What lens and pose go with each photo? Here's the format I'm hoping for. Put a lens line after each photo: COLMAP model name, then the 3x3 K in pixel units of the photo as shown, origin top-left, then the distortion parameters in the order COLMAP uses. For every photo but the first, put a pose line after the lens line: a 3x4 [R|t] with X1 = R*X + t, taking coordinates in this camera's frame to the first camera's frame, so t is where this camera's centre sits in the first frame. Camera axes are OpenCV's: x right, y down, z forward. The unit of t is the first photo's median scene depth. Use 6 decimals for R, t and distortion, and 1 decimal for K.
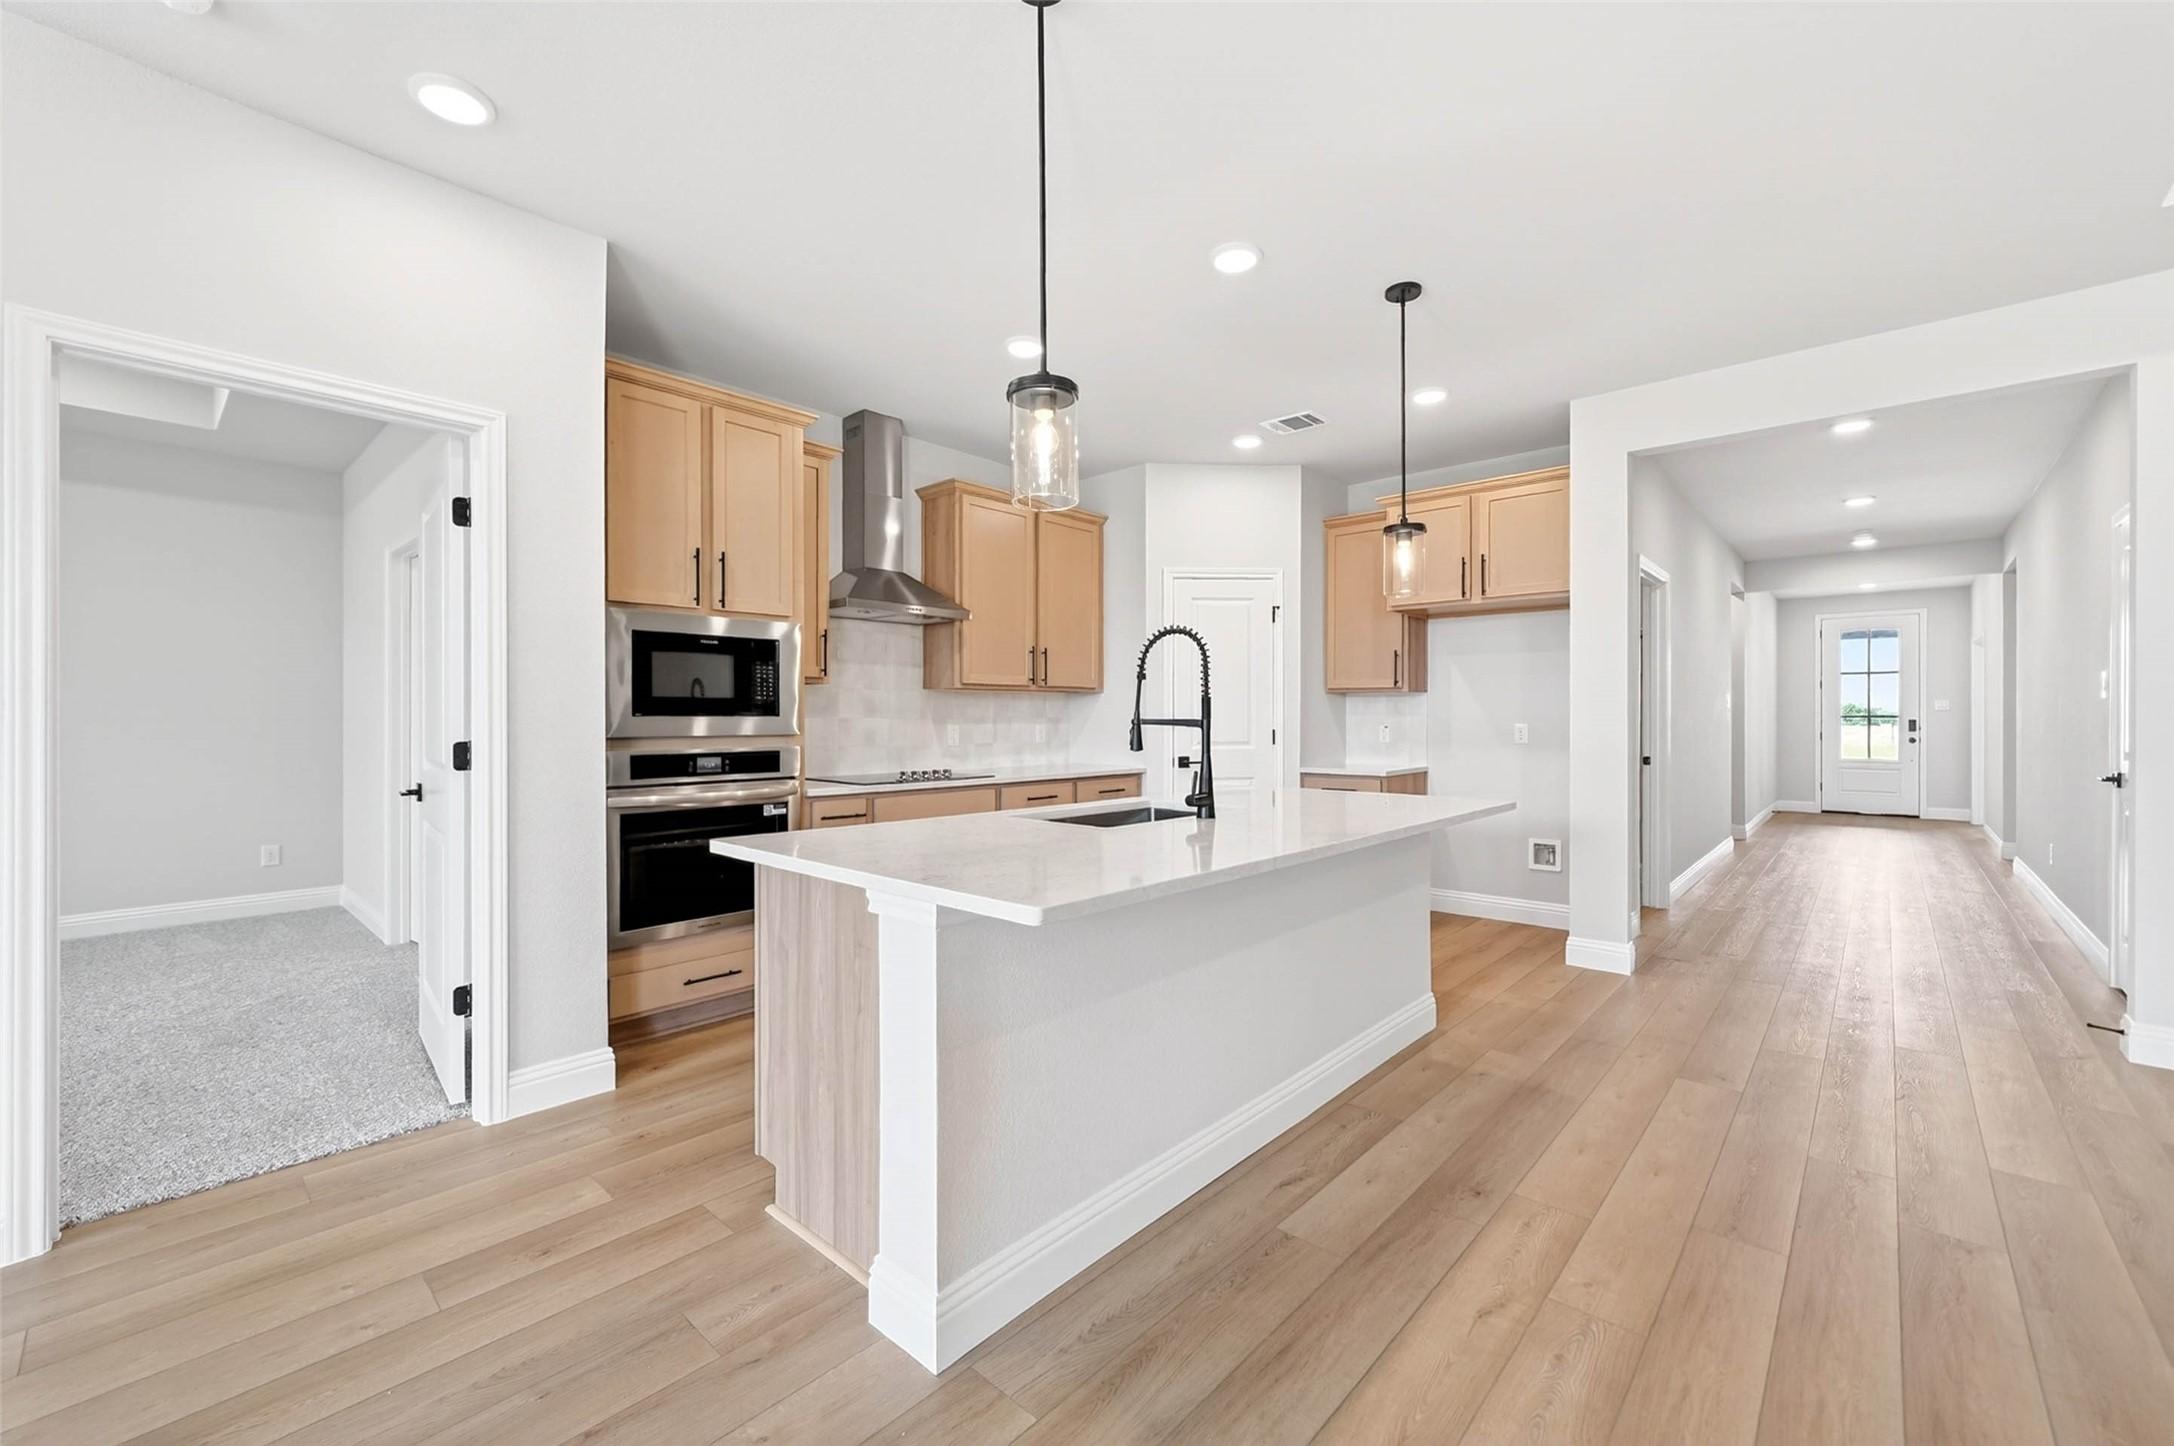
lens RADIAL K [[872.0, 0, 1080.3], [0, 872.0, 717.3], [0, 0, 1]] dist [0.001299, 0.000665]
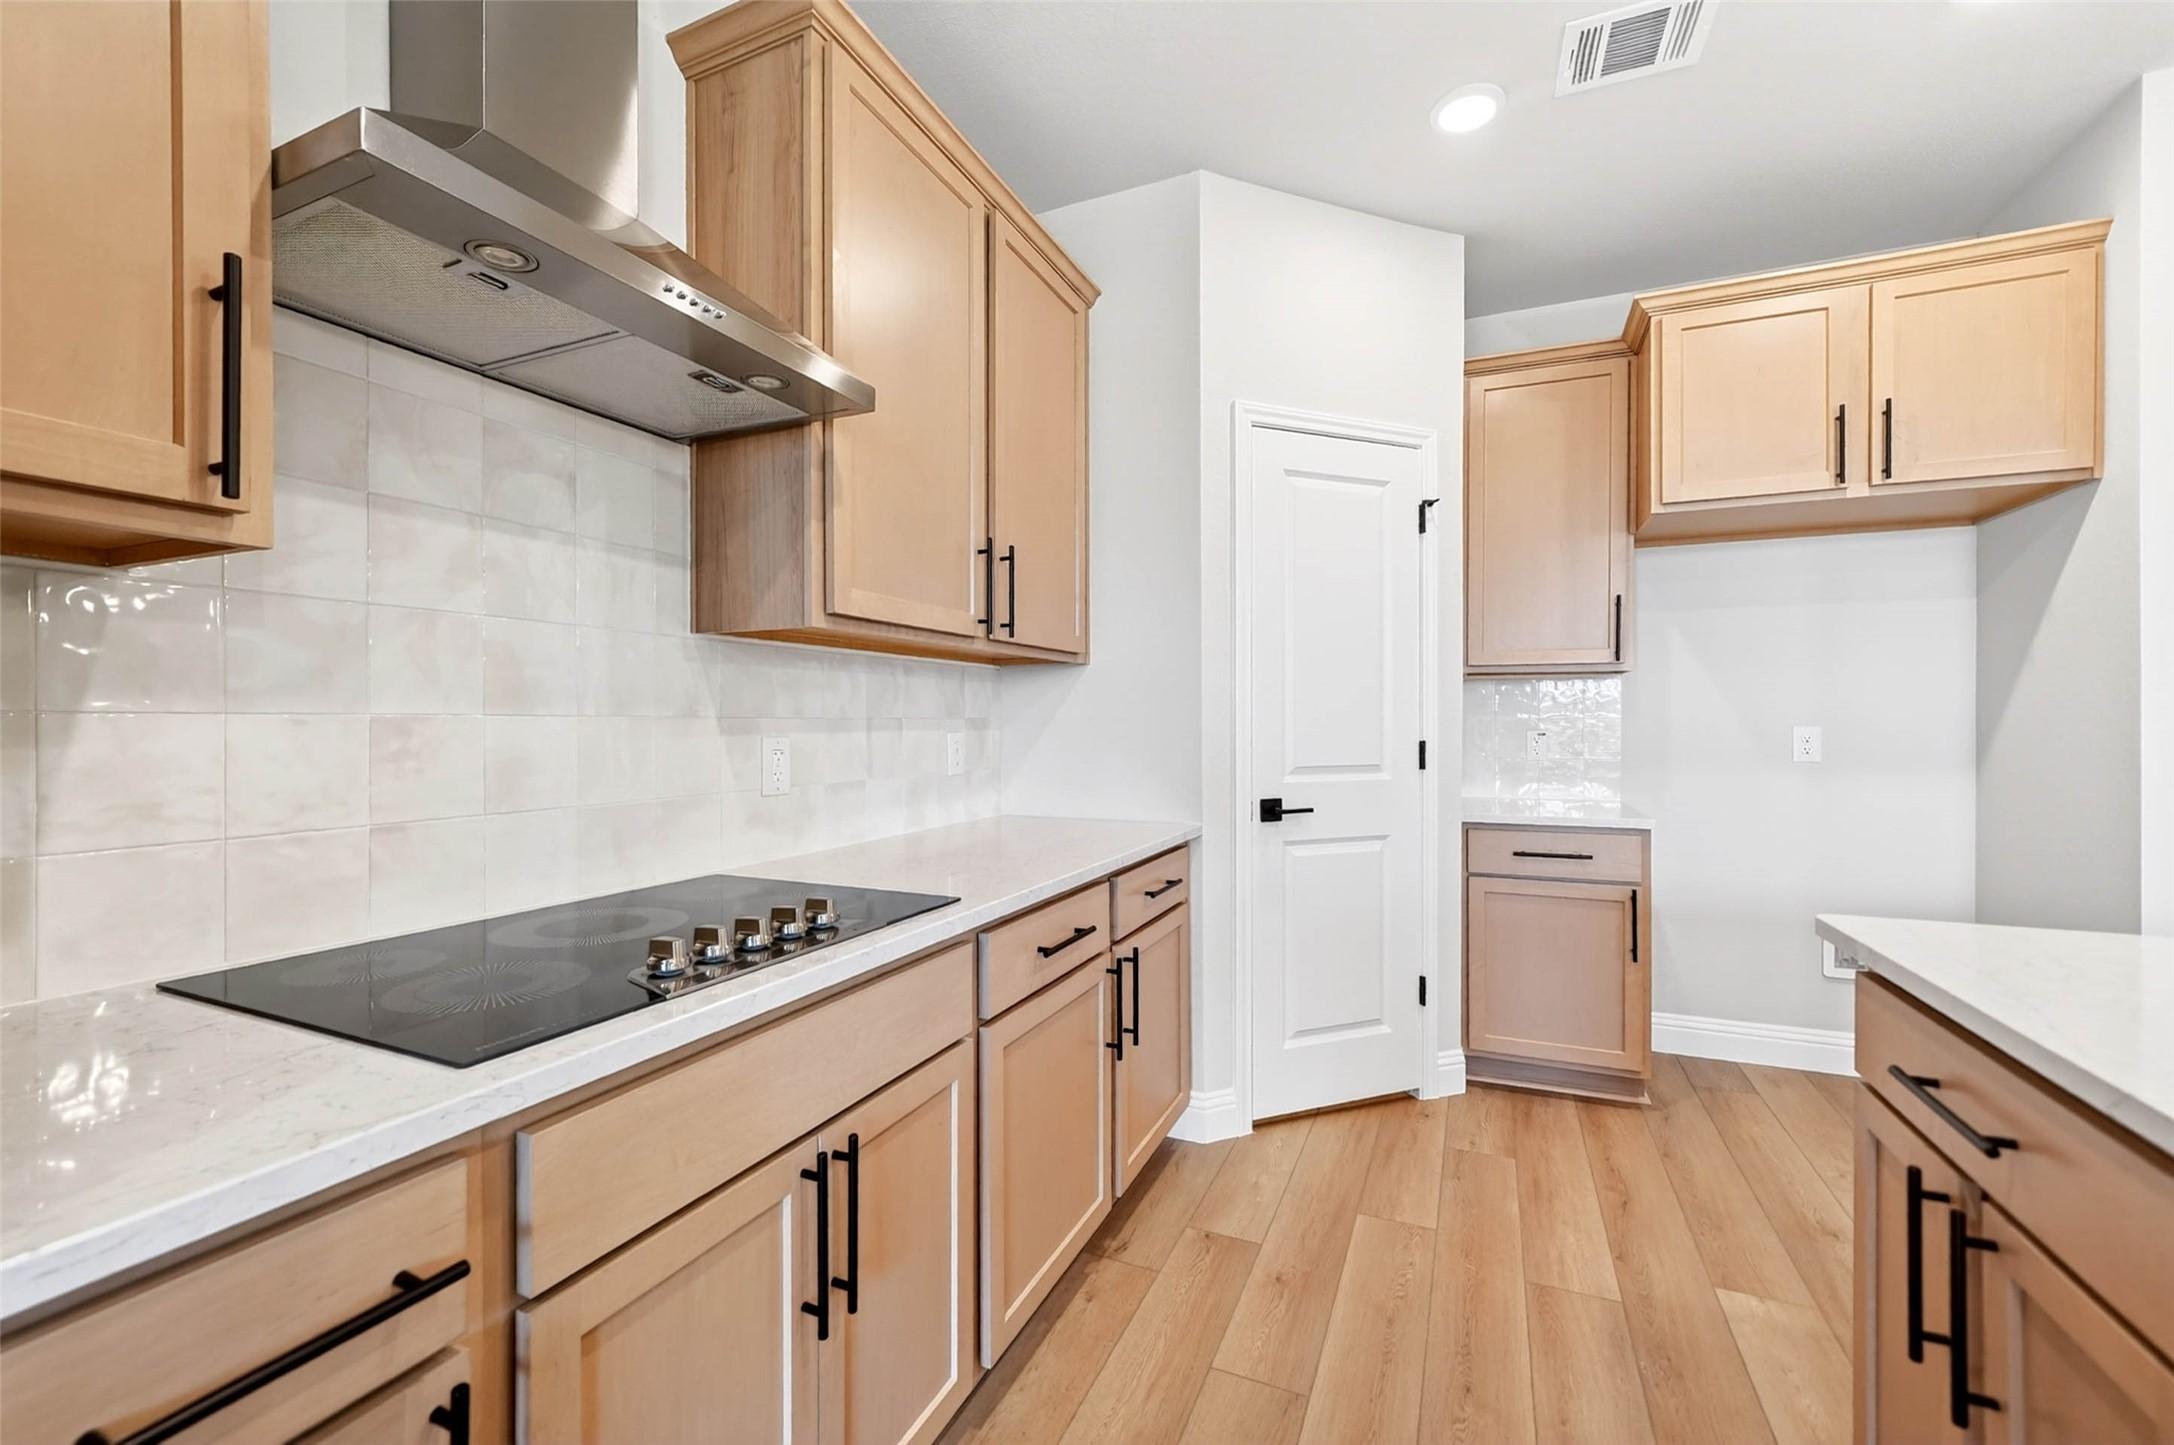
lens RADIAL K [[886.0, 0, 1087.0], [0, 886.0, 722.5], [0, 0, 1]] dist [-0.003199, -0.000269]
pose [[0.947339, -0.001434, 0.320229, -0.192132], [0.000918, 0.999998, 0.001764, 0.002899], [-0.320231, -0.001377, 0.947339, 0.826801]]
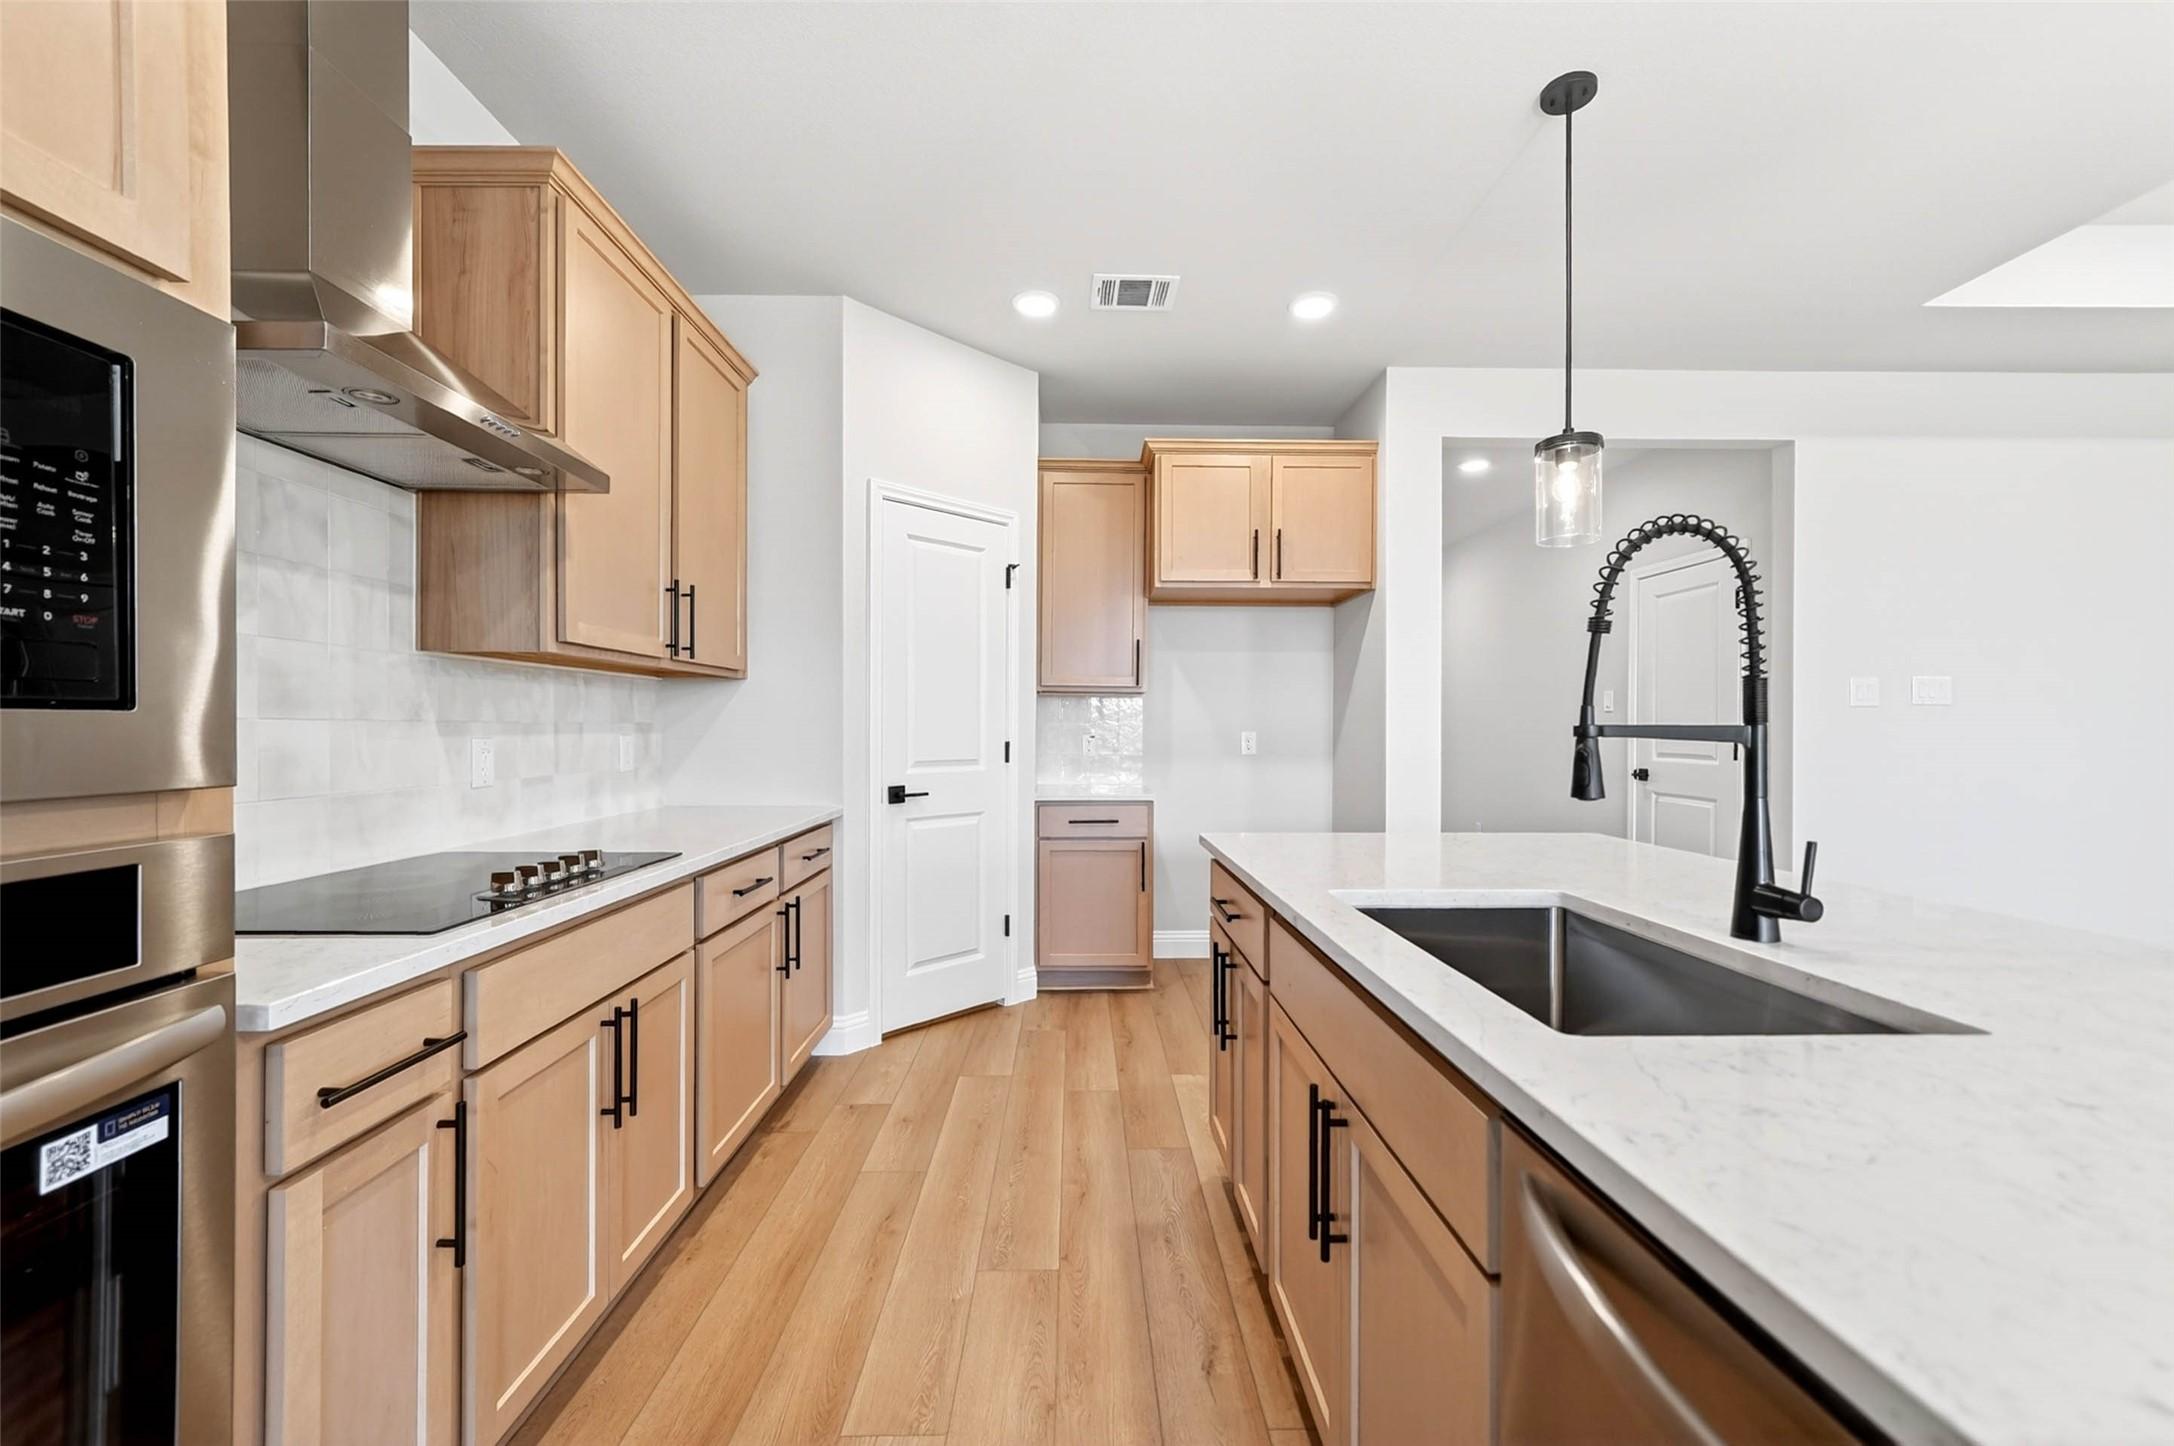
lens RADIAL K [[877.4, 0, 1088.3], [0, 877.4, 727.8], [0, 0, 1]] dist [-0.003069, 0.002251]
pose [[0.724040, 0.001437, 0.689756, -0.311811], [-0.003390, 0.999993, 0.001475, 0.002563], [-0.689749, -0.003406, 0.724040, 0.651537]]
